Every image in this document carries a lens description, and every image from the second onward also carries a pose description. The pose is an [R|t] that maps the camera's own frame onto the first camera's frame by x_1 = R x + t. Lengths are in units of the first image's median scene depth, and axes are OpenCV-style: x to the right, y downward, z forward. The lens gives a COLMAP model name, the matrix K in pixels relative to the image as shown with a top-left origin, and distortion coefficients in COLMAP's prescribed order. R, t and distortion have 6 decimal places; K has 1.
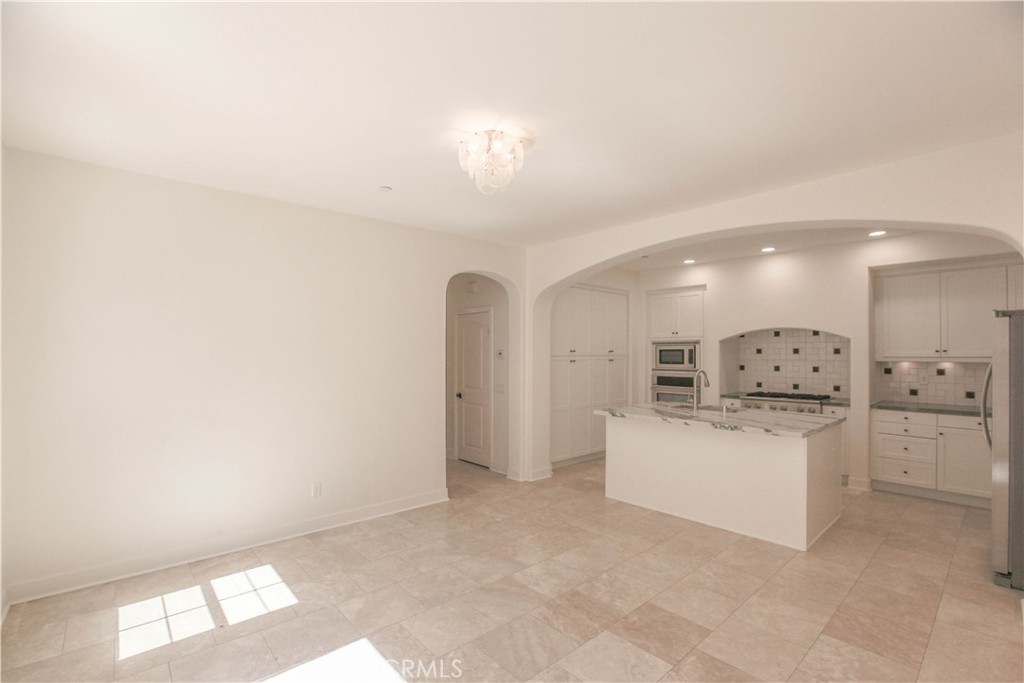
lens RADIAL K [[463.1, 0, 511.9], [0, 463.1, 355.3], [0, 0, 1]] dist [-0.060884, 0.021404]
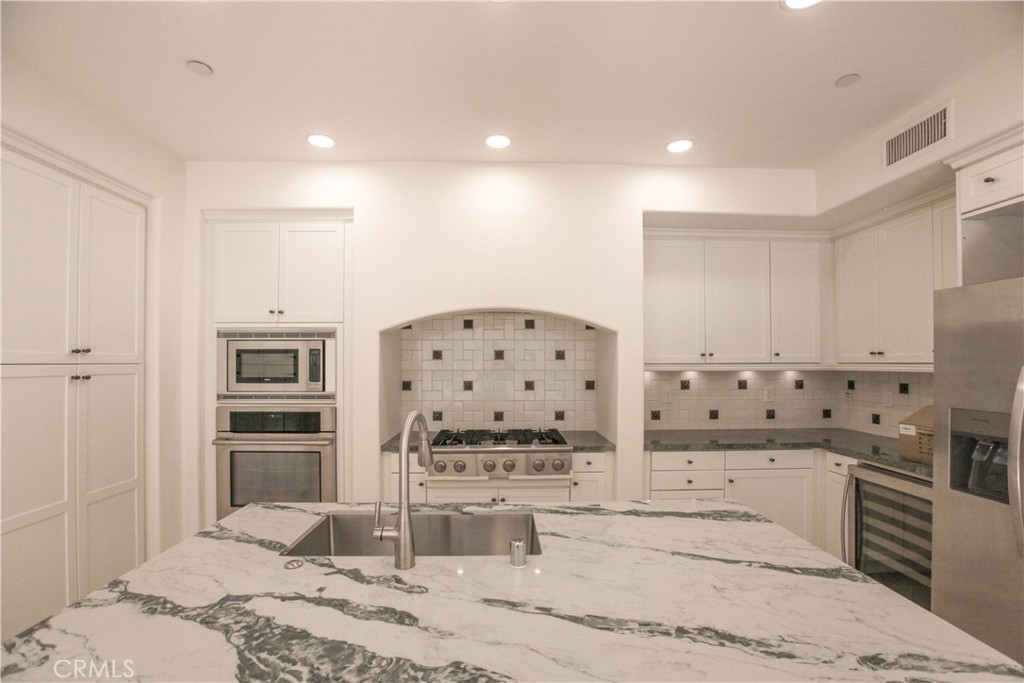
lens RADIAL K [[463.1, 0, 511.9], [0, 463.1, 355.3], [0, 0, 1]] dist [-0.060884, 0.021404]
pose [[0.637533, 0.012625, 0.770320, 0.217502], [0.005065, 0.999775, -0.020577, 0.004142], [-0.770407, 0.017020, 0.637325, 0.731150]]
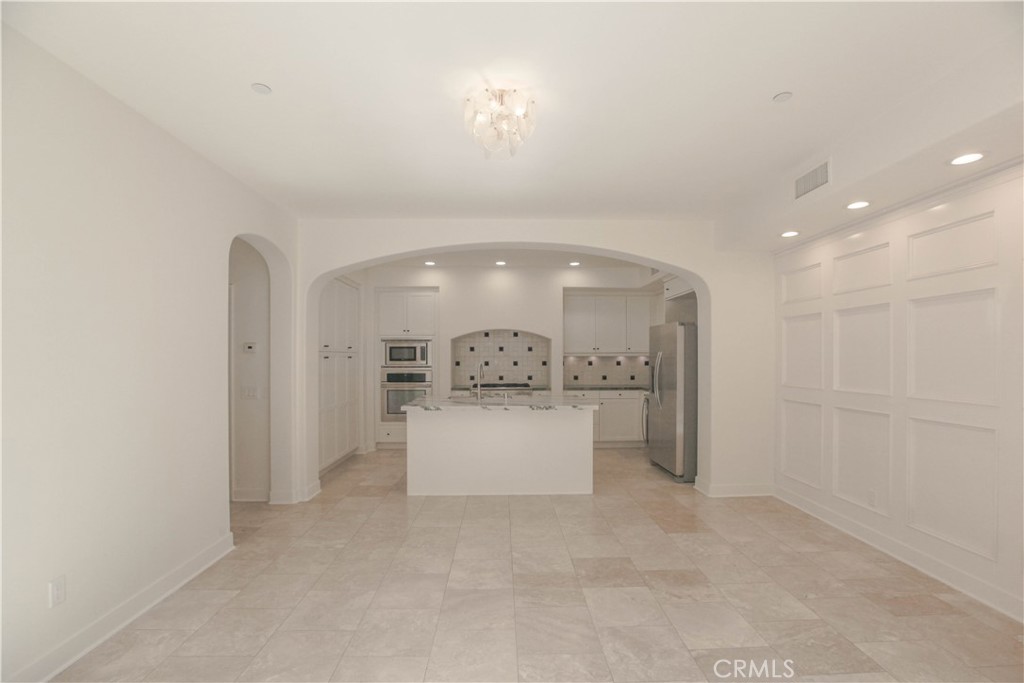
lens RADIAL K [[463.1, 0, 511.9], [0, 463.1, 355.3], [0, 0, 1]] dist [-0.060884, 0.021404]
pose [[0.638849, 0.004478, 0.769319, -0.382659], [0.007084, 0.999906, -0.011703, 0.026958], [-0.769299, 0.012926, 0.638758, 0.211938]]
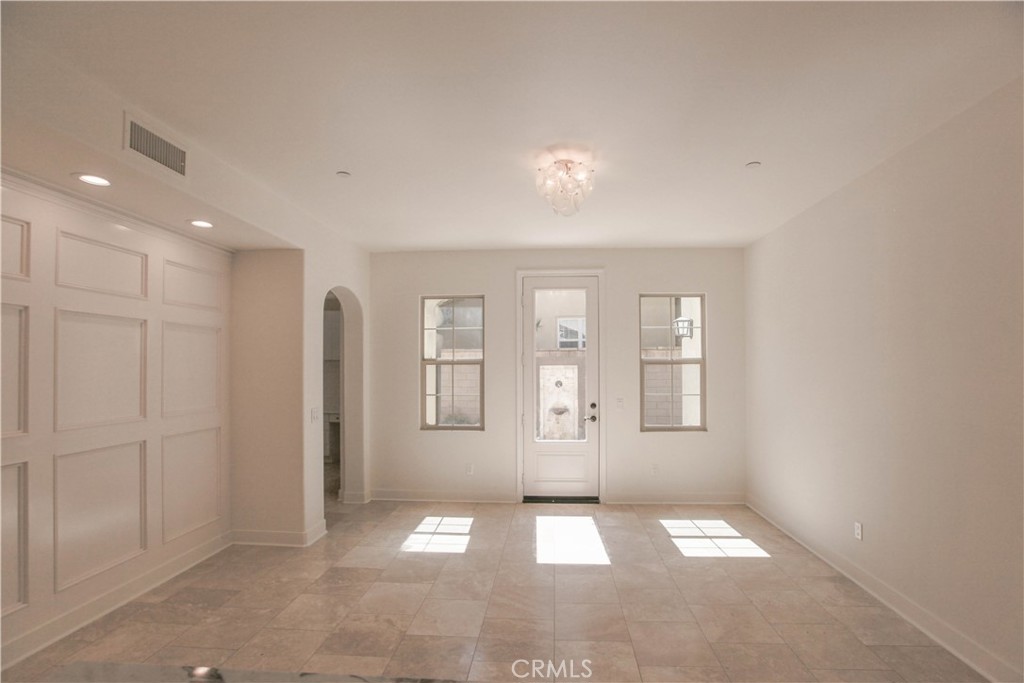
lens RADIAL K [[463.1, 0, 511.9], [0, 463.1, 355.3], [0, 0, 1]] dist [-0.060884, 0.021404]
pose [[-0.722342, -0.012988, -0.691414, 0.429730], [-0.001933, 0.999858, -0.016762, 0.003755], [0.691533, -0.010772, -0.722264, 0.899937]]
